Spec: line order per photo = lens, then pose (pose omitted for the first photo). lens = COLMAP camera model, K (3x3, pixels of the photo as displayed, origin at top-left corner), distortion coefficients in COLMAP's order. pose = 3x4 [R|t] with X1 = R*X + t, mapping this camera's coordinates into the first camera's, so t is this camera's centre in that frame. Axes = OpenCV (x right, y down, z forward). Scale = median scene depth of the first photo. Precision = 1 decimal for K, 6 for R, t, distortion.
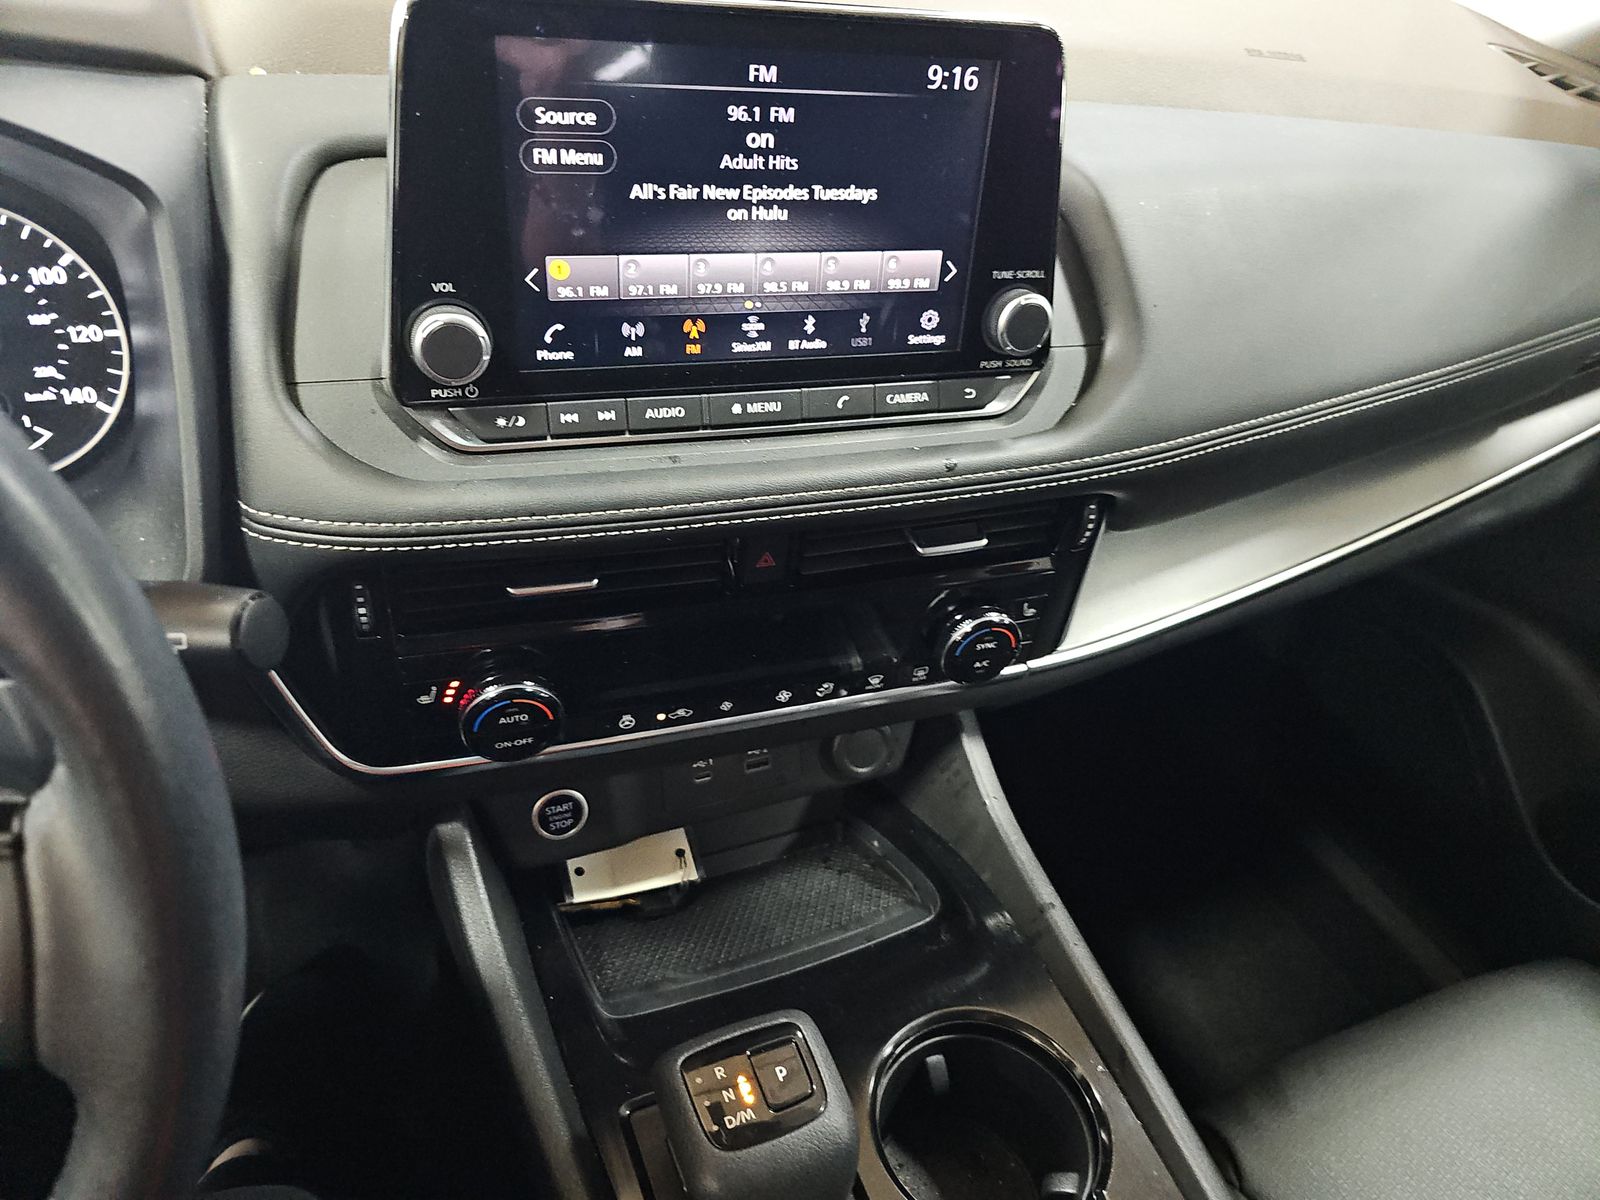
lens RADIAL K [[1020.6, 0, 806.3], [0, 1020.6, 614.4], [0, 0, 1]] dist [0.007826, -0.020967]
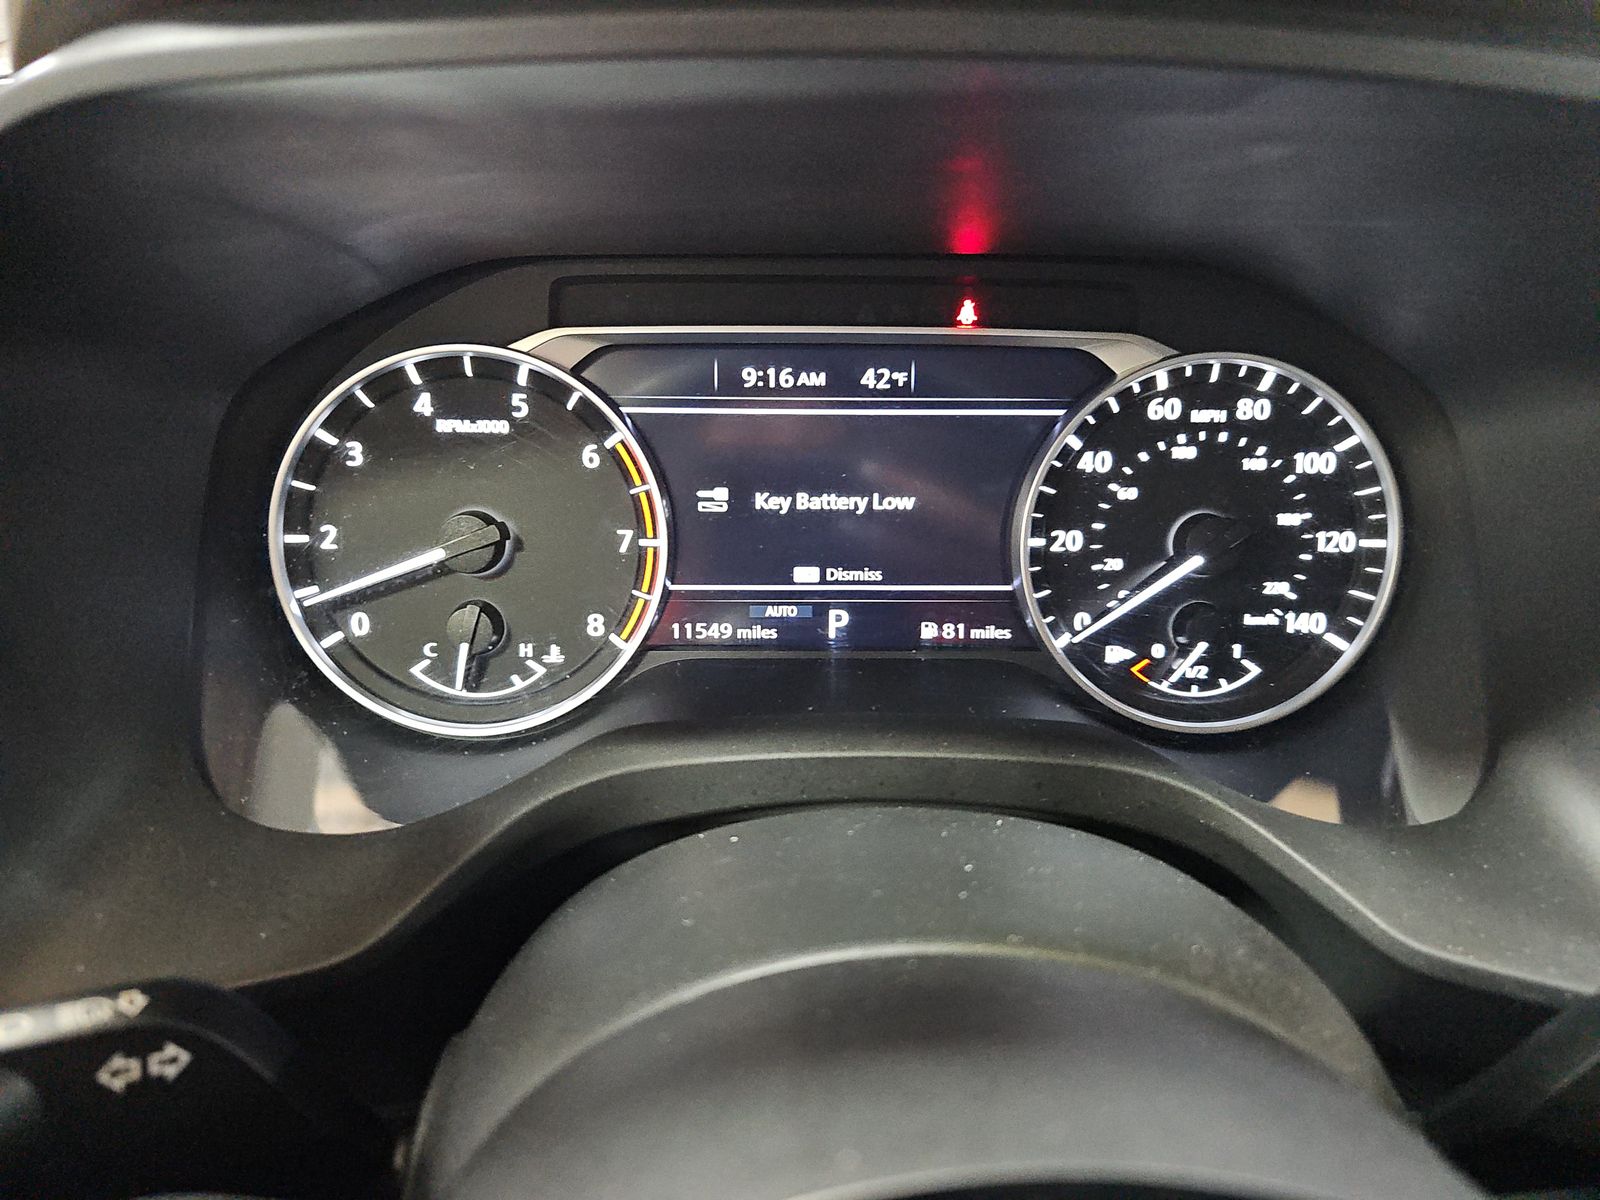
lens RADIAL K [[1020.6, 0, 793.1], [0, 1020.6, 606.0], [0, 0, 1]] dist [0.007826, -0.020967]
pose [[0.922123, 0.087841, -0.376793, -0.825938], [-0.166017, 0.969505, -0.180274, -0.037734], [0.349467, 0.228789, 0.908586, 0.225075]]
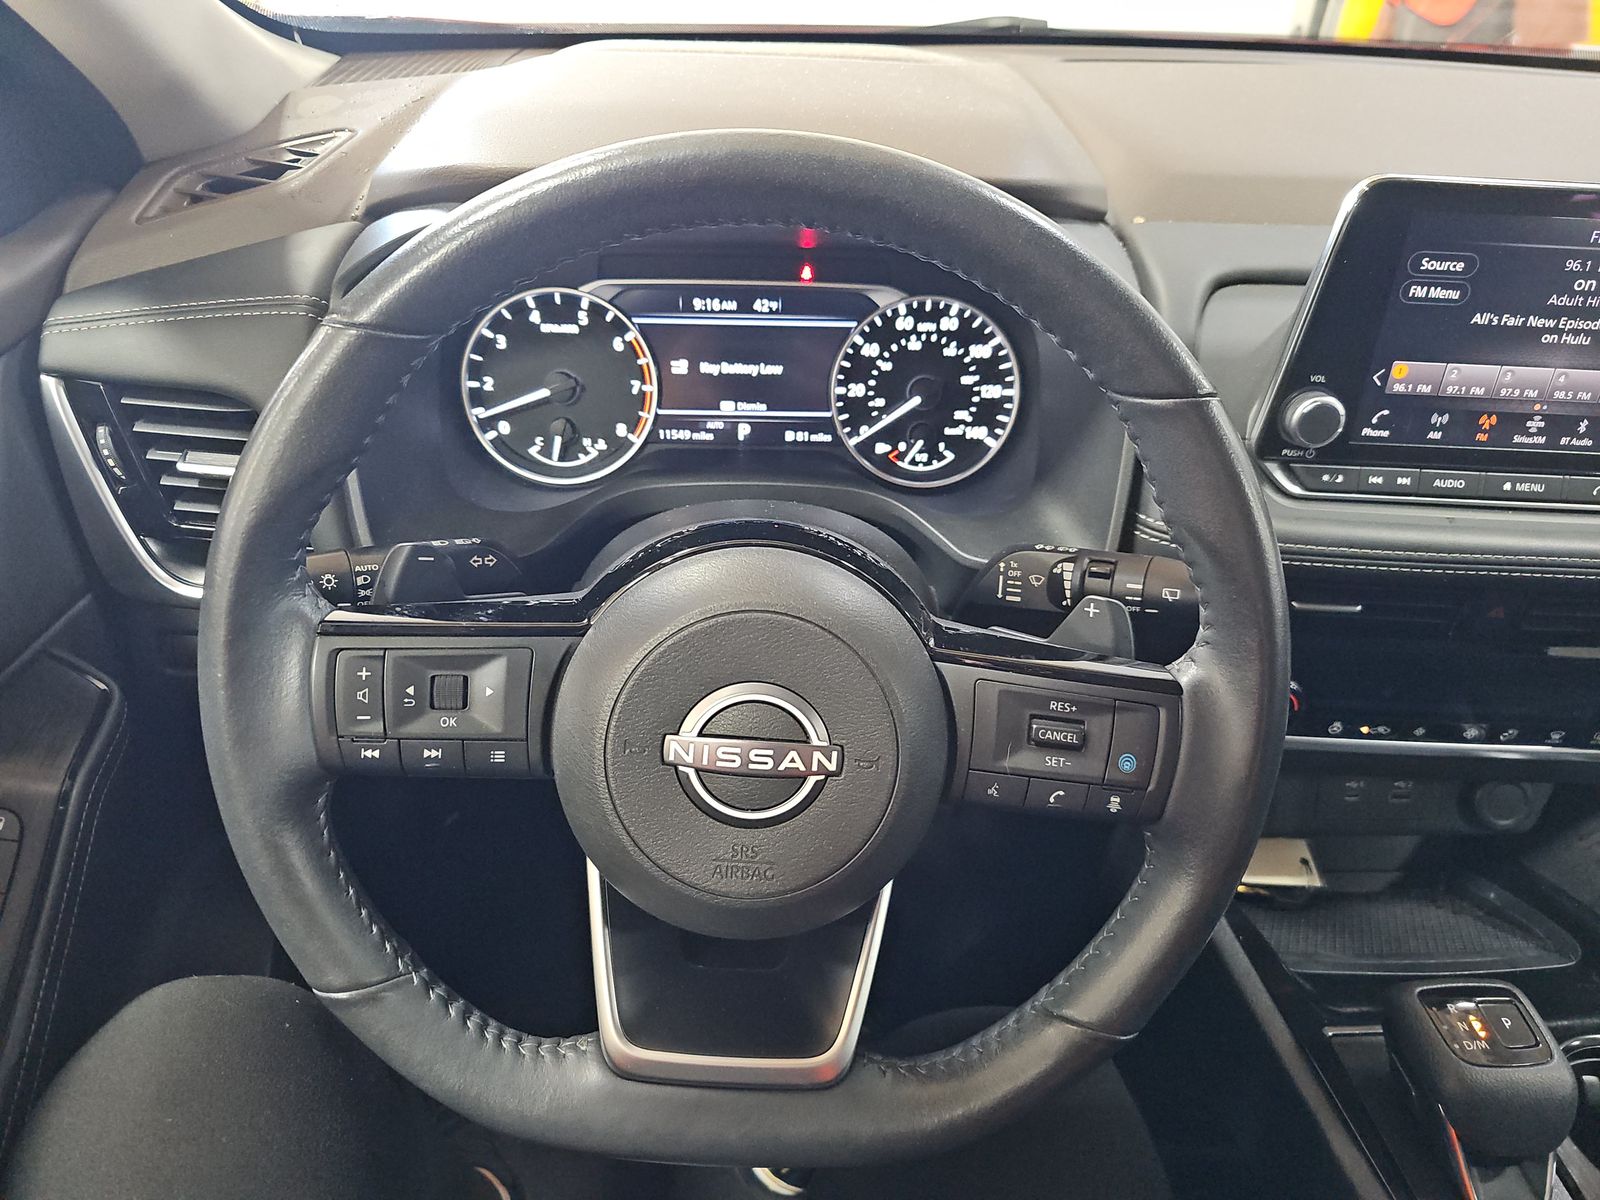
lens RADIAL K [[1020.6, 0, 809.3], [0, 1020.6, 597.4], [0, 0, 1]] dist [0.007826, -0.020967]
pose [[0.932970, 0.135653, -0.333415, -0.444352], [-0.167525, 0.983476, -0.068635, 0.165925], [0.318595, 0.119889, 0.940278, -0.443546]]
